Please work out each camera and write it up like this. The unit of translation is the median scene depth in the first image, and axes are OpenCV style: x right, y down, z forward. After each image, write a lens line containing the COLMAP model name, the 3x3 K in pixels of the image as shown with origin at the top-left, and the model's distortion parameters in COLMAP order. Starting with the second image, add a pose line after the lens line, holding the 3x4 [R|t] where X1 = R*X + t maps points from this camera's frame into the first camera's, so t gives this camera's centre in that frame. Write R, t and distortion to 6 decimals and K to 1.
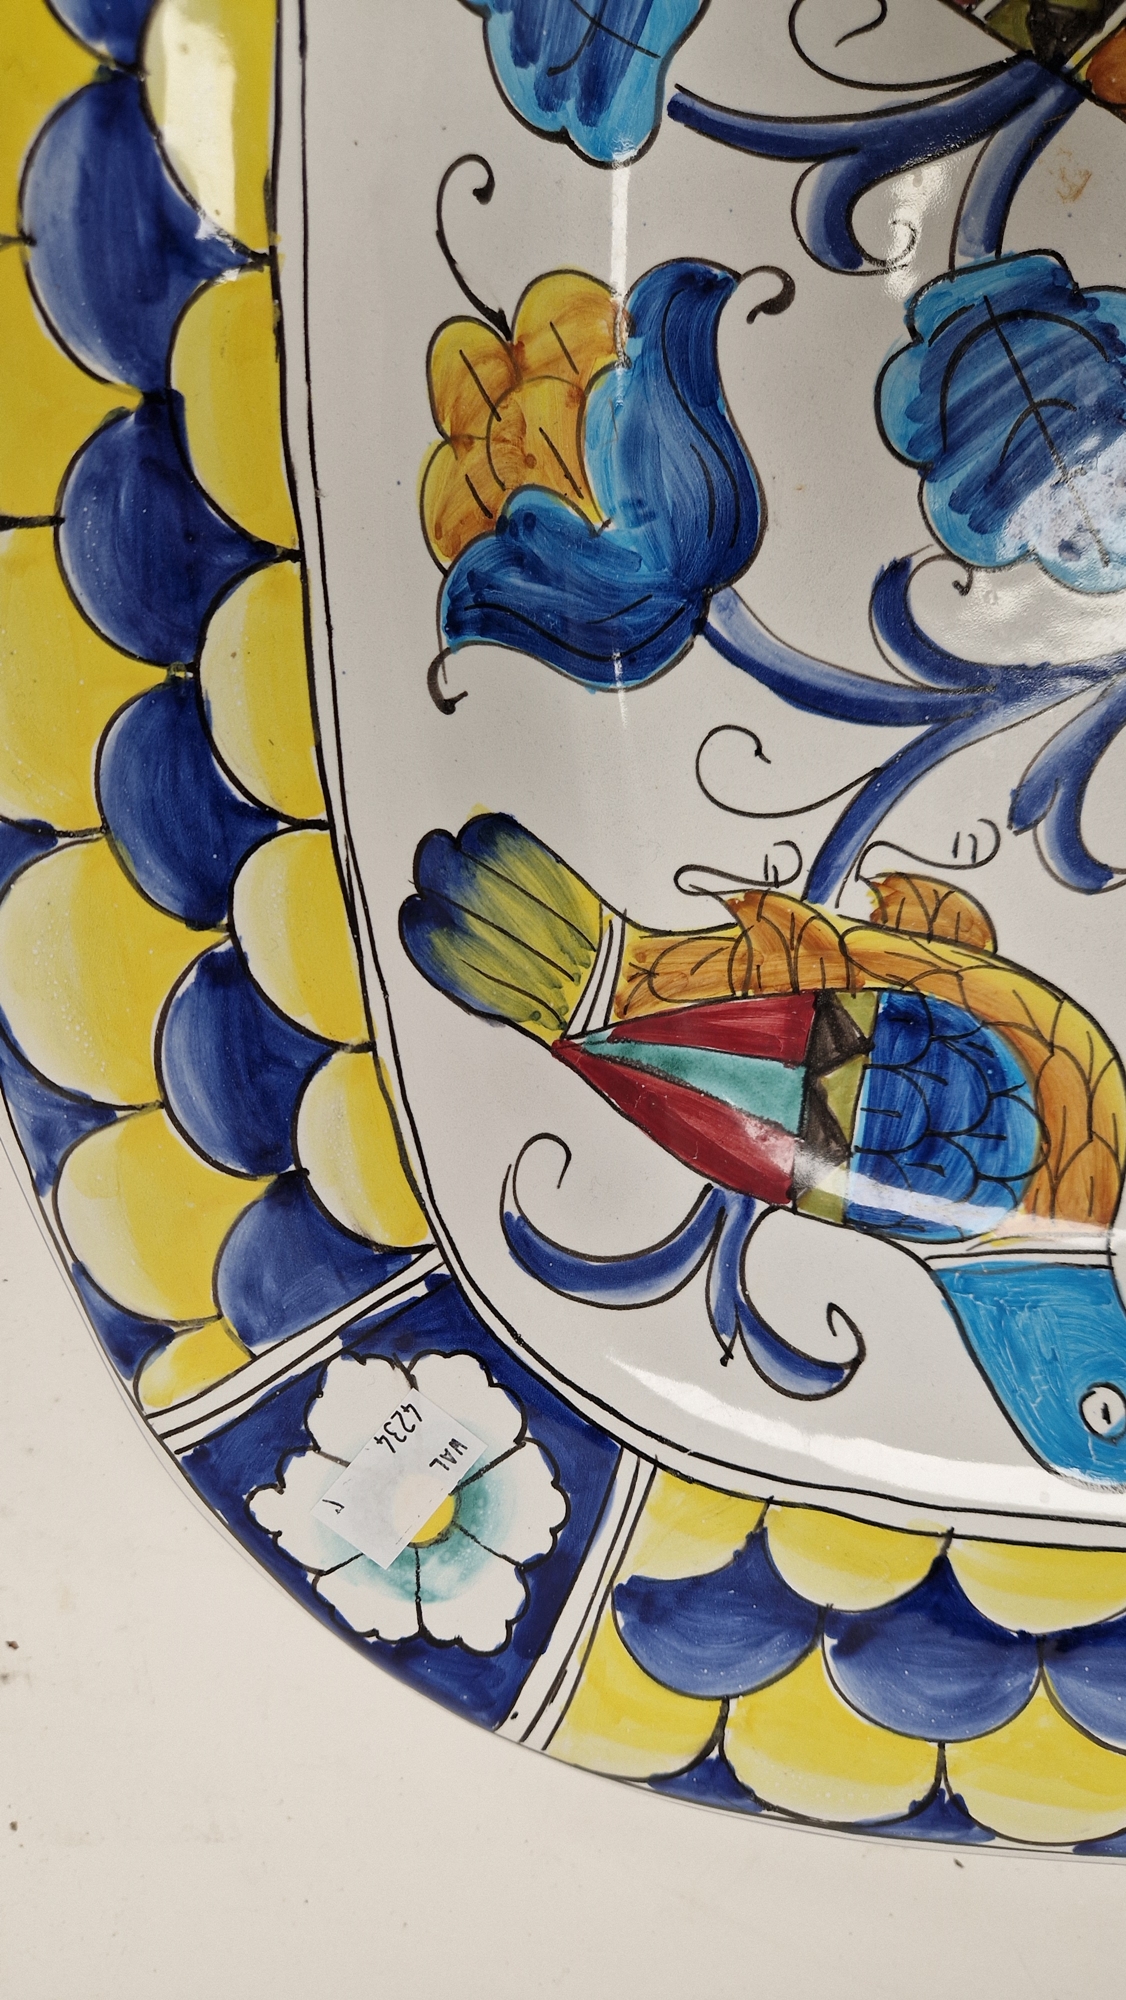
lens RADIAL K [[1362.4, 0, 526.6], [0, 1362.4, 1030.1], [0, 0, 1]] dist [0.051625, -0.061174]
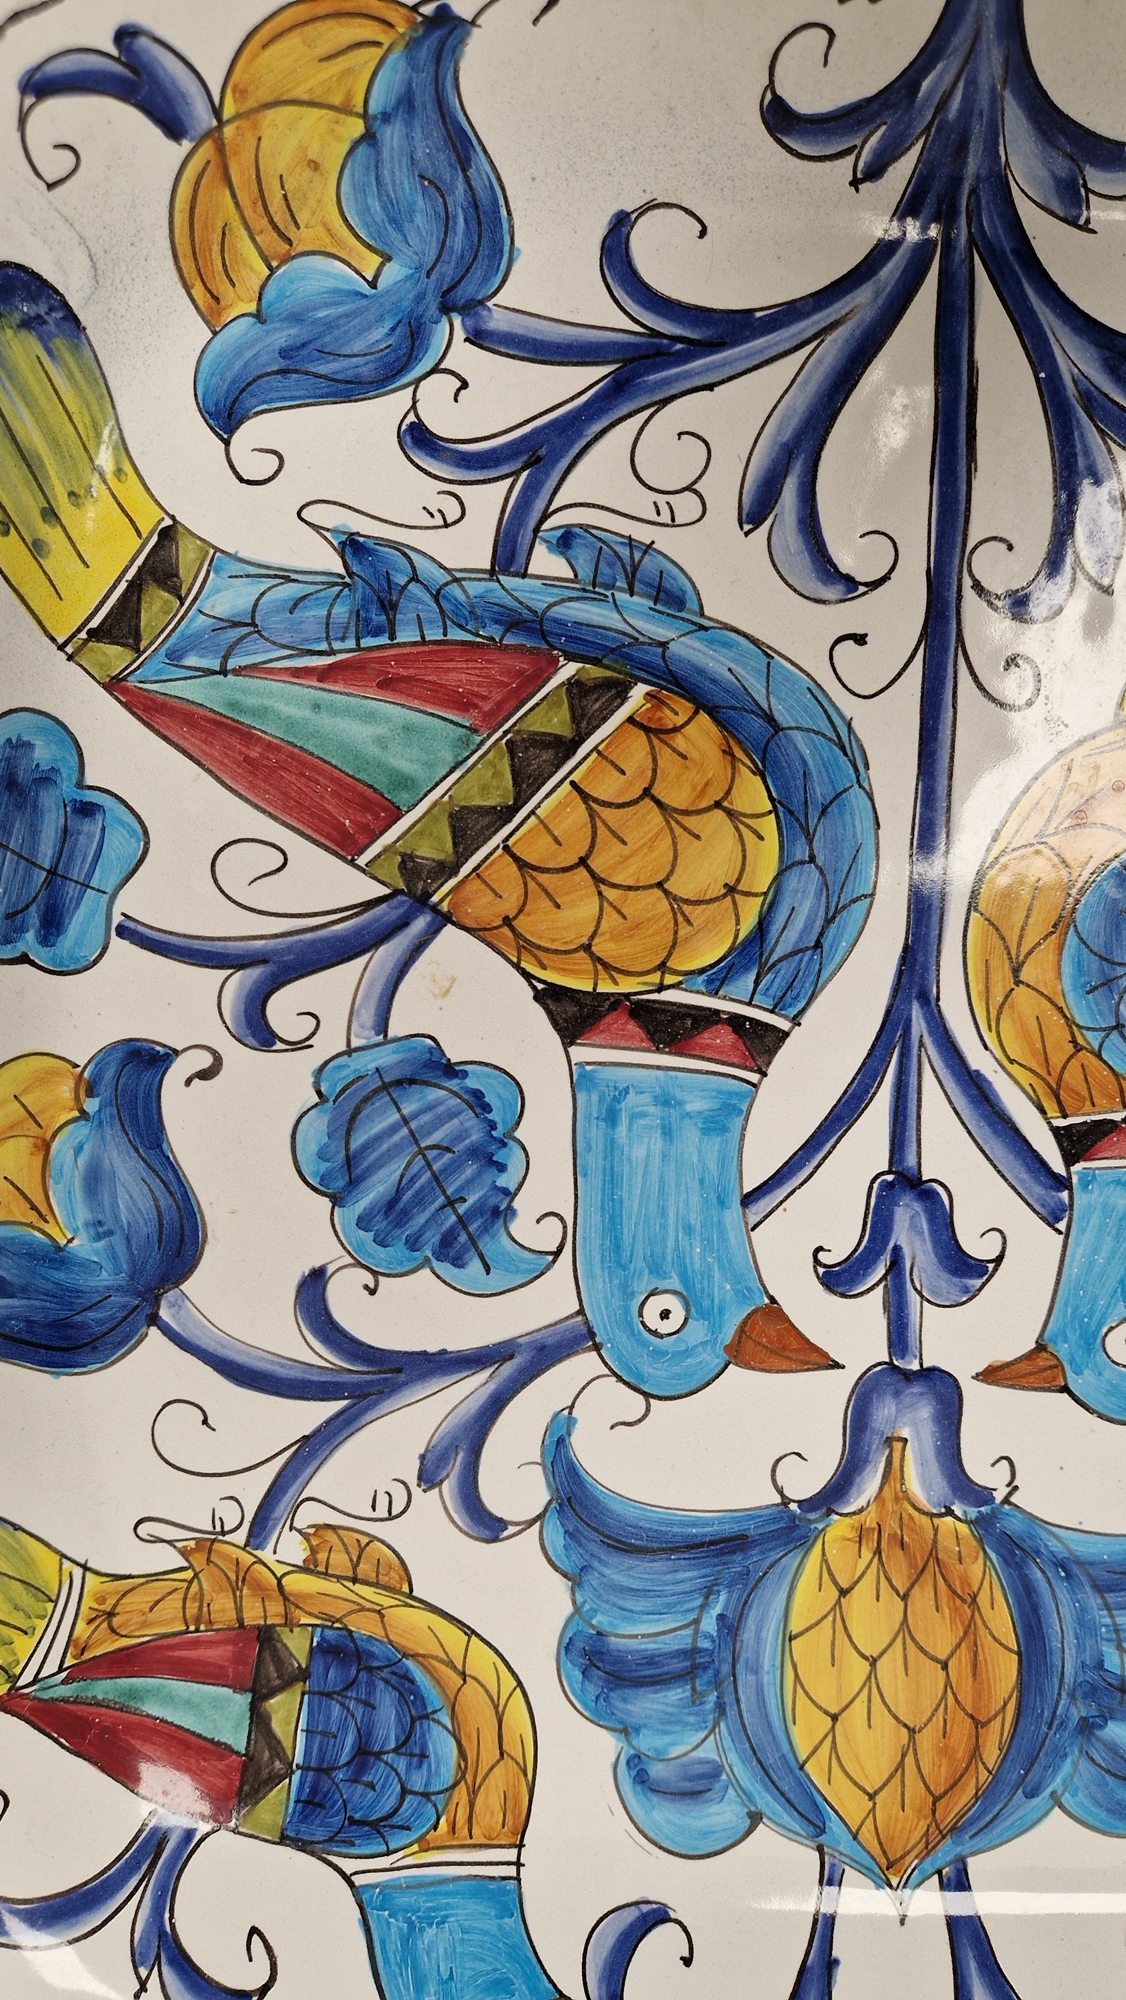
lens RADIAL K [[1362.4, 0, 542.0], [0, 1362.4, 1018.7], [0, 0, 1]] dist [0.051625, -0.061174]
pose [[0.999911, 0.006509, 0.011678, 0.465641], [-0.004919, 0.991328, -0.131319, -0.413273], [-0.012432, 0.131250, 0.991271, -0.232860]]
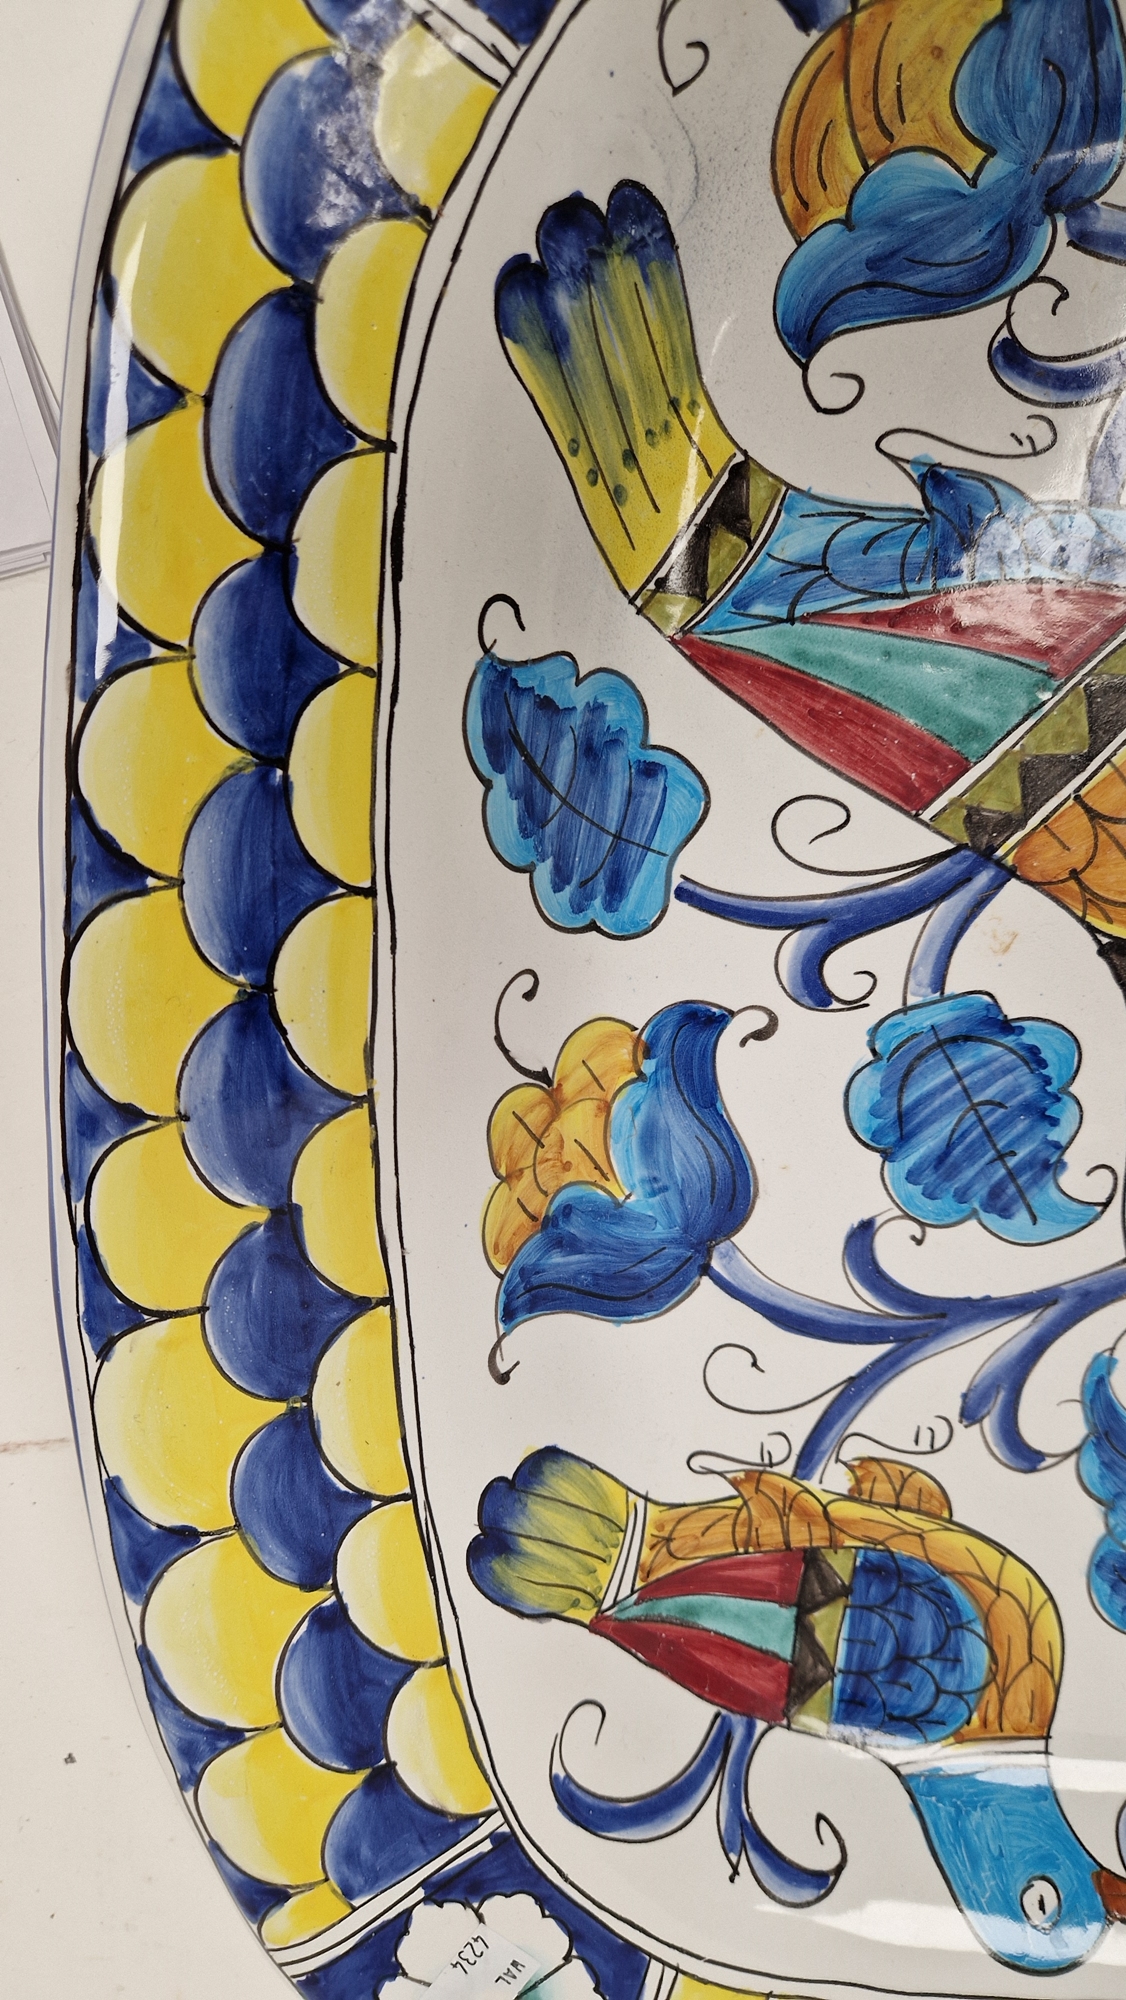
lens RADIAL K [[1362.4, 0, 528.0], [0, 1362.4, 1021.3], [0, 0, 1]] dist [0.051625, -0.061174]
pose [[0.999938, -0.010776, 0.002715, -0.034351], [0.010747, 0.999887, 0.010512, -0.550423], [-0.002828, -0.010482, 0.999941, -0.230390]]
